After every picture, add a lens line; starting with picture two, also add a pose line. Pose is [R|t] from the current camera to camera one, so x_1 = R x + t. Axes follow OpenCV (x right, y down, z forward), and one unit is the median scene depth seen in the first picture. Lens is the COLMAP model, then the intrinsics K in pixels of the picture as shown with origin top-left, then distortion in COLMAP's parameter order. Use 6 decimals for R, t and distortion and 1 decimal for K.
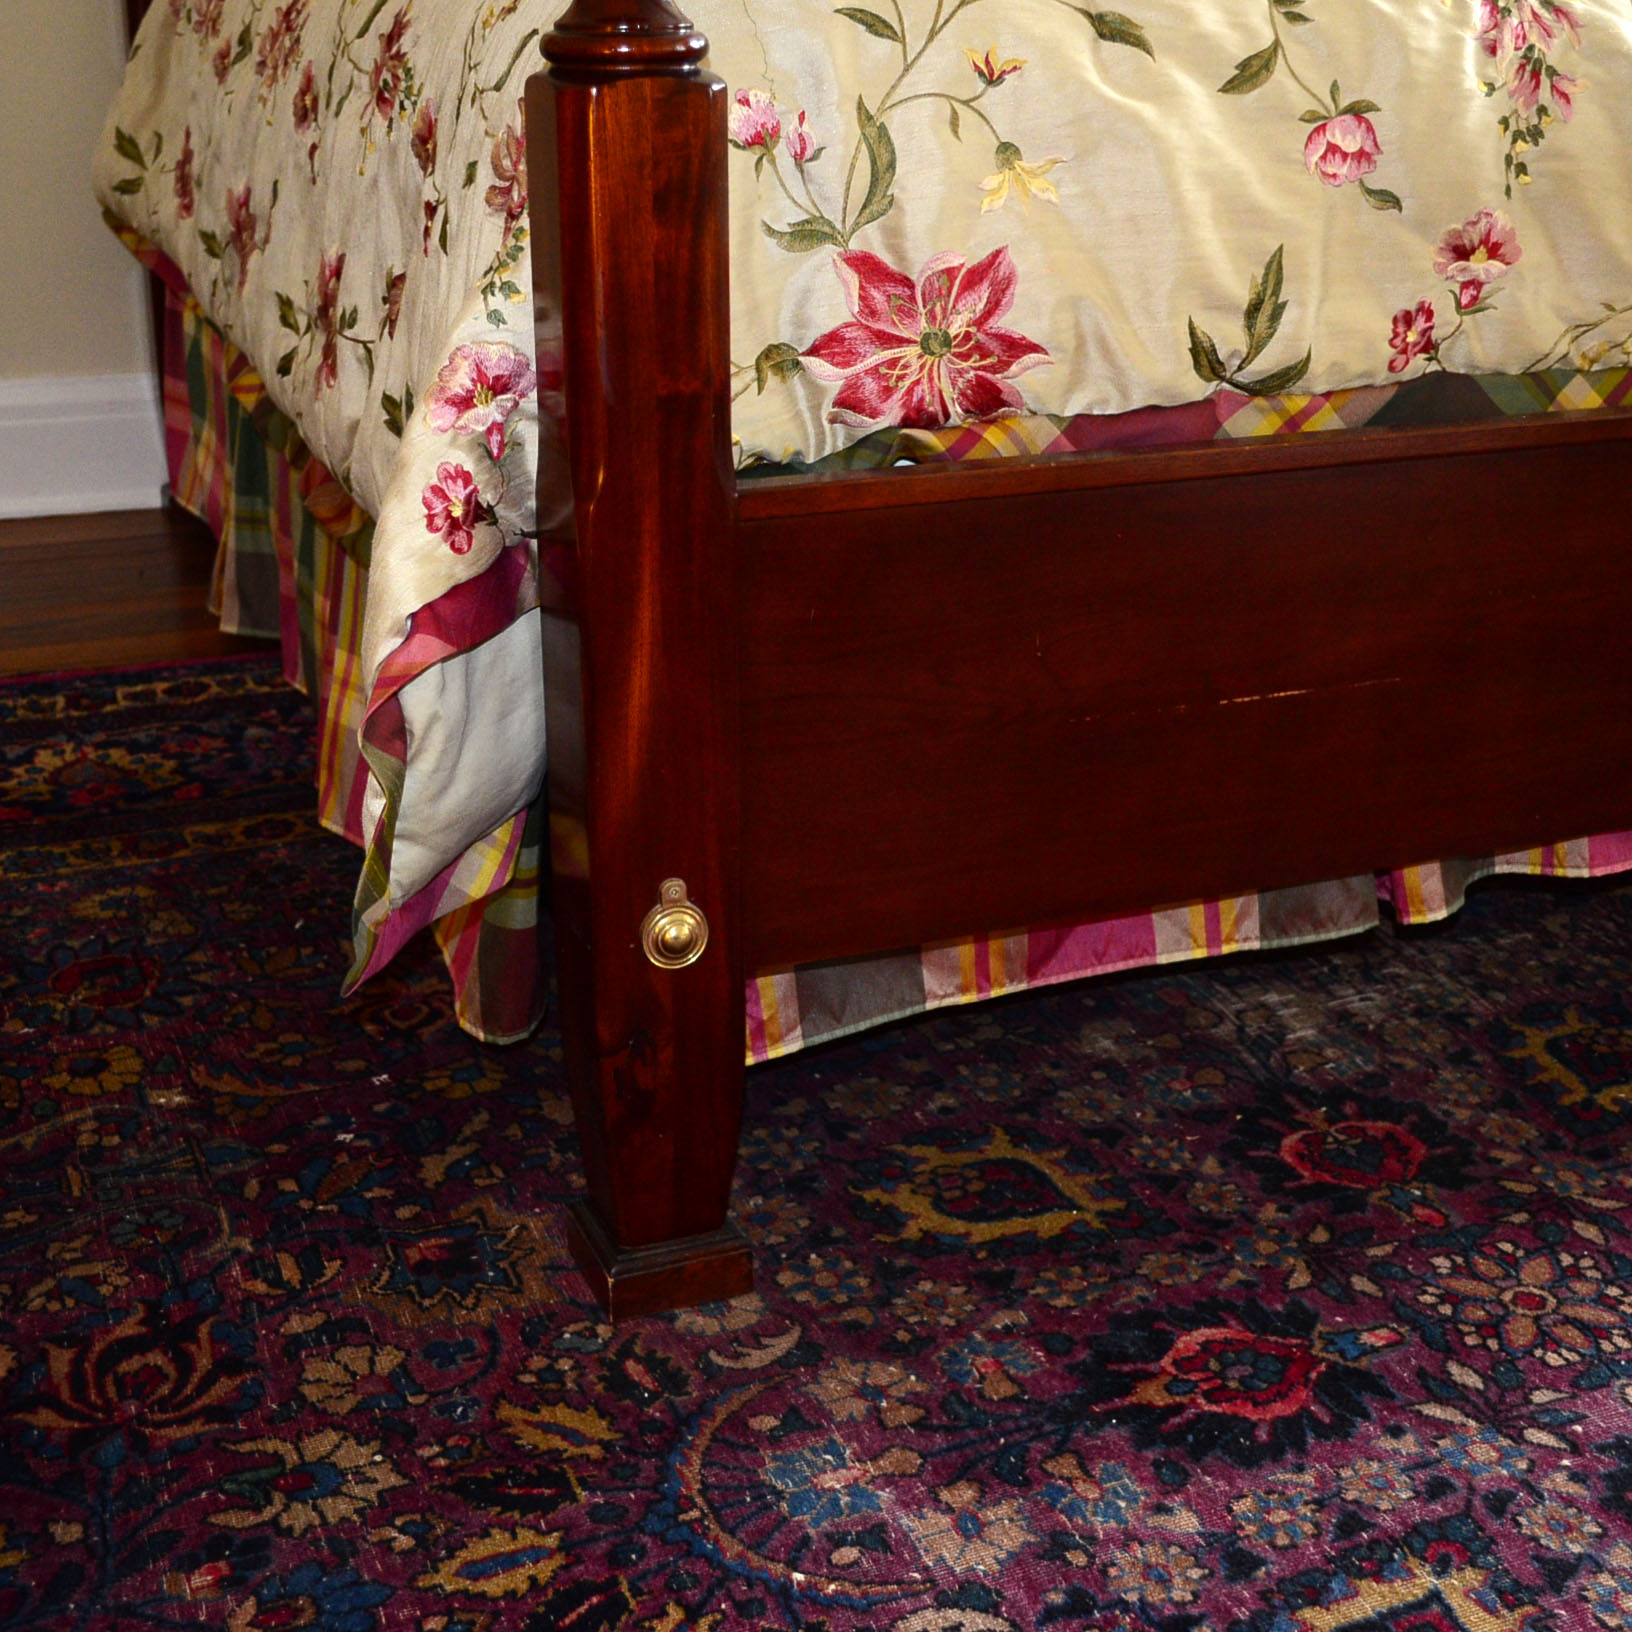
lens RADIAL K [[2374.6, 0, 832.7], [0, 2374.6, 829.4], [0, 0, 1]] dist [-0.017727, 0.000000]
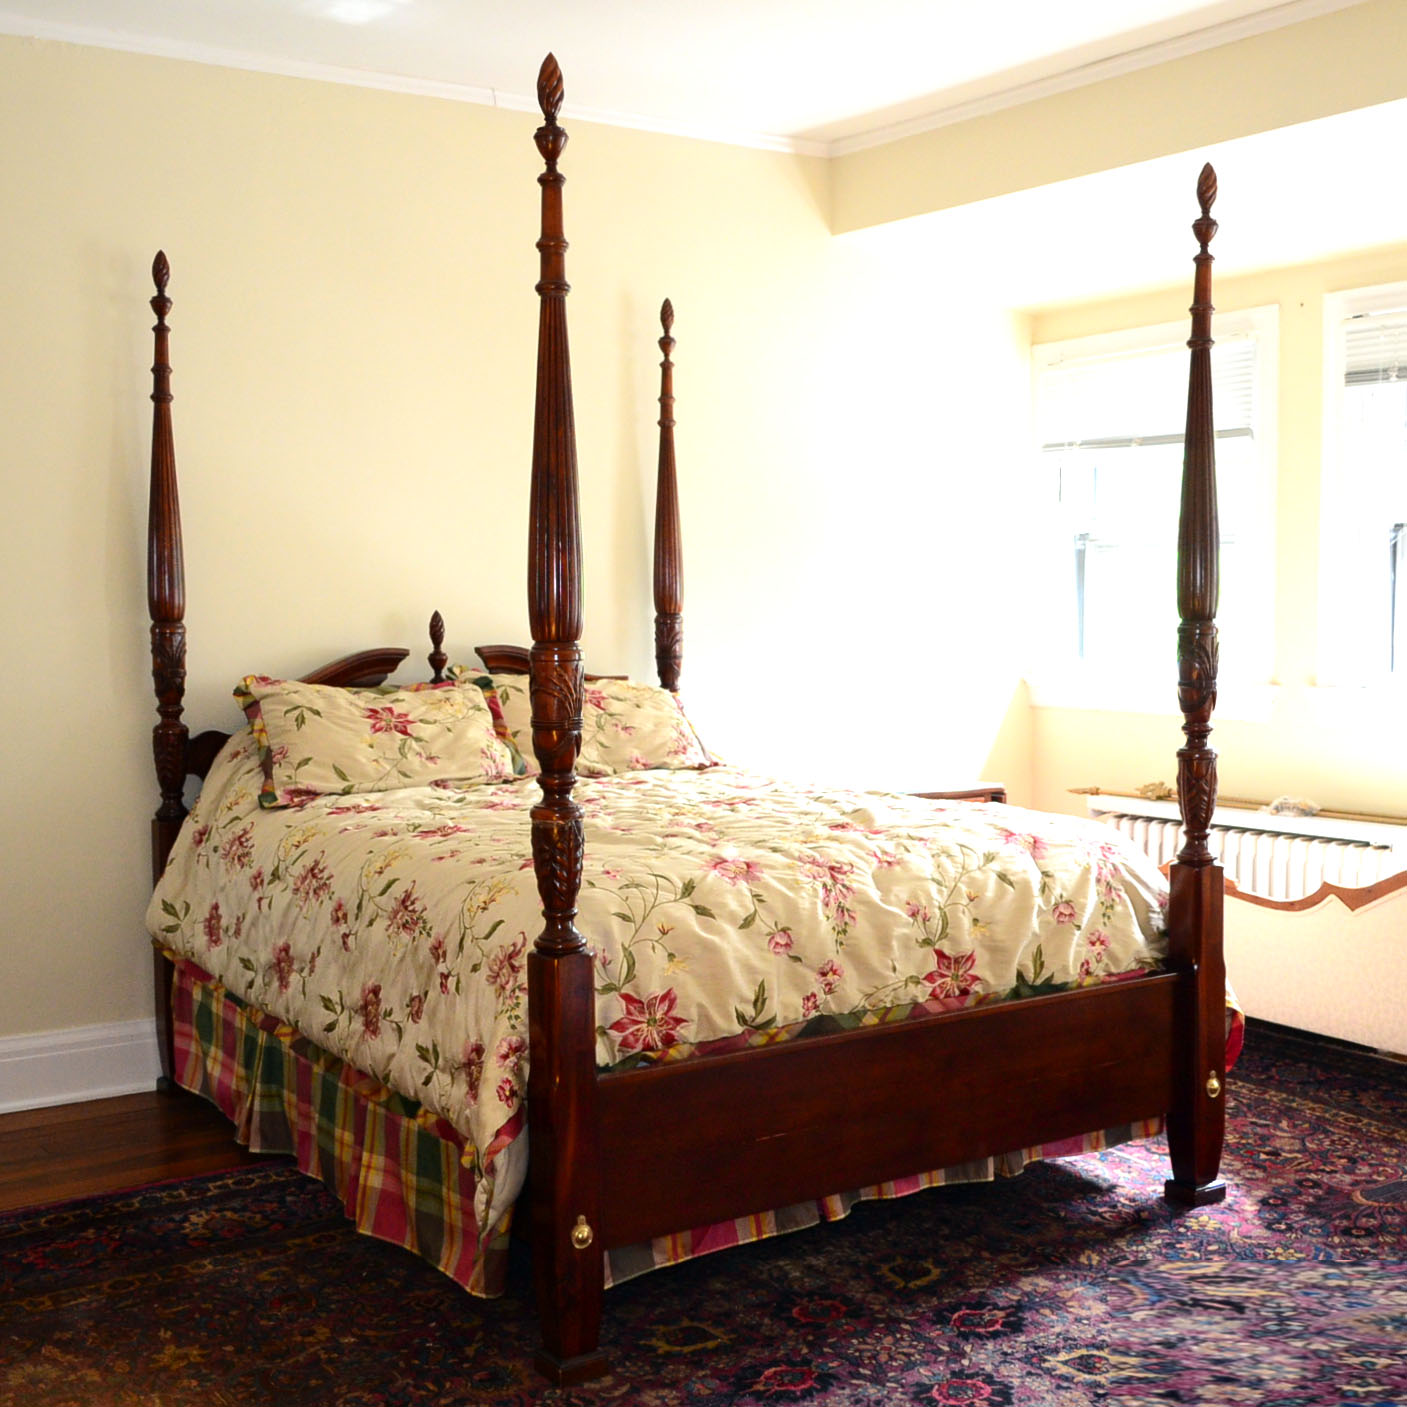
lens RADIAL K [[1921.9, 0, 758.7], [0, 1921.9, 726.7], [0, 0, 1]] dist [-0.012258, 0.000000]
pose [[0.976513, -0.034713, 0.212644, -0.295014], [0.093482, 0.957464, -0.272989, 0.097232], [-0.194123, 0.286456, 0.938221, -1.249355]]
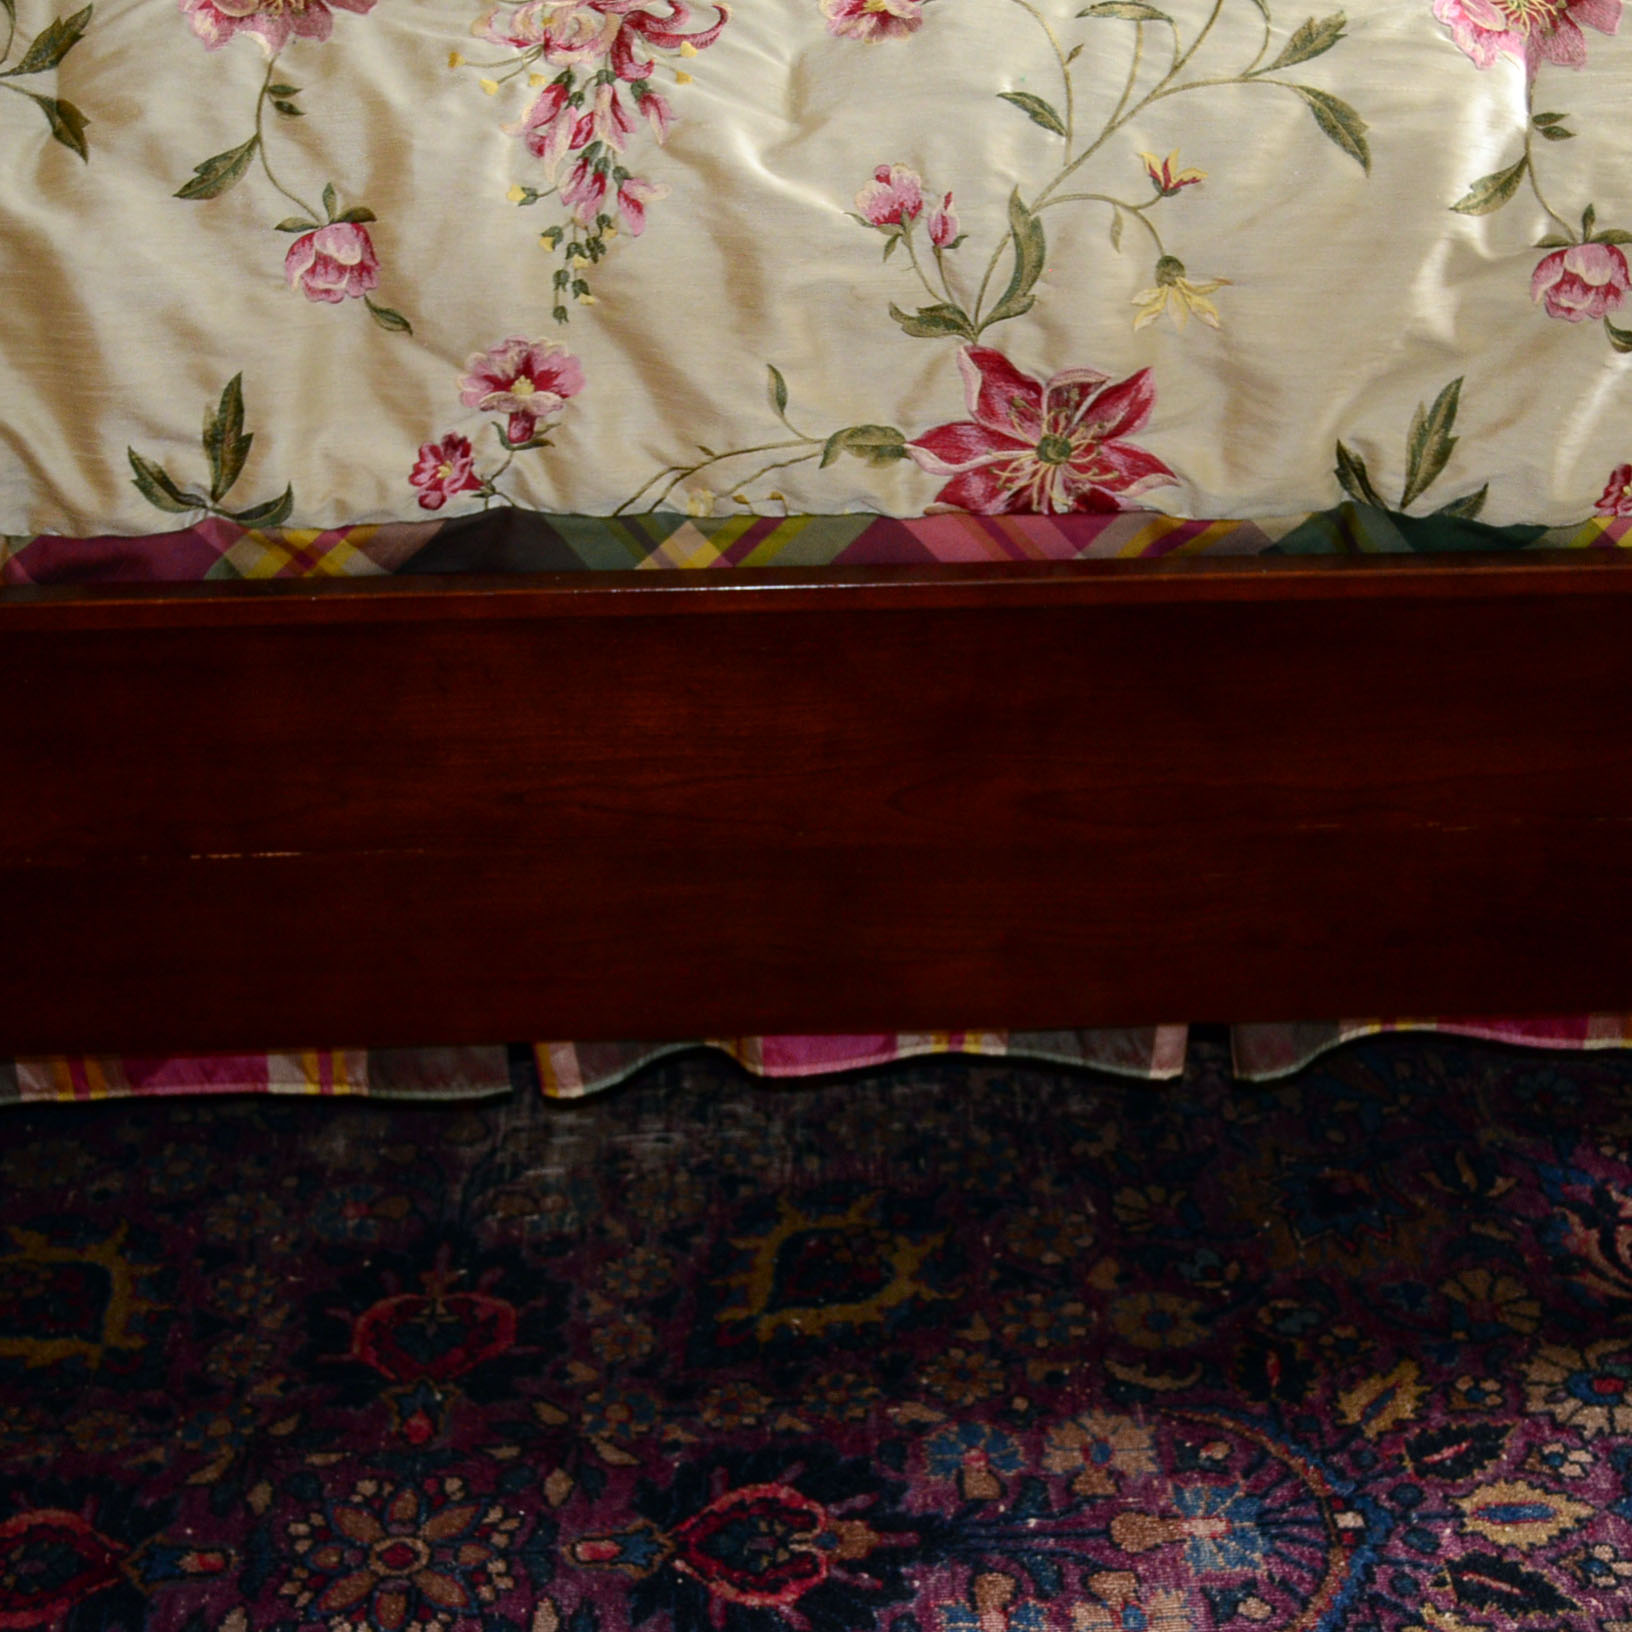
lens RADIAL K [[2703.2, 0, 818.7], [0, 2703.2, 826.8], [0, 0, 1]] dist [-0.016316, 0.000000]
pose [[0.938978, 0.147970, -0.310525, 0.702017], [-0.108801, 0.984160, 0.139971, -0.233562], [0.326318, -0.097644, 0.940203, 0.095693]]
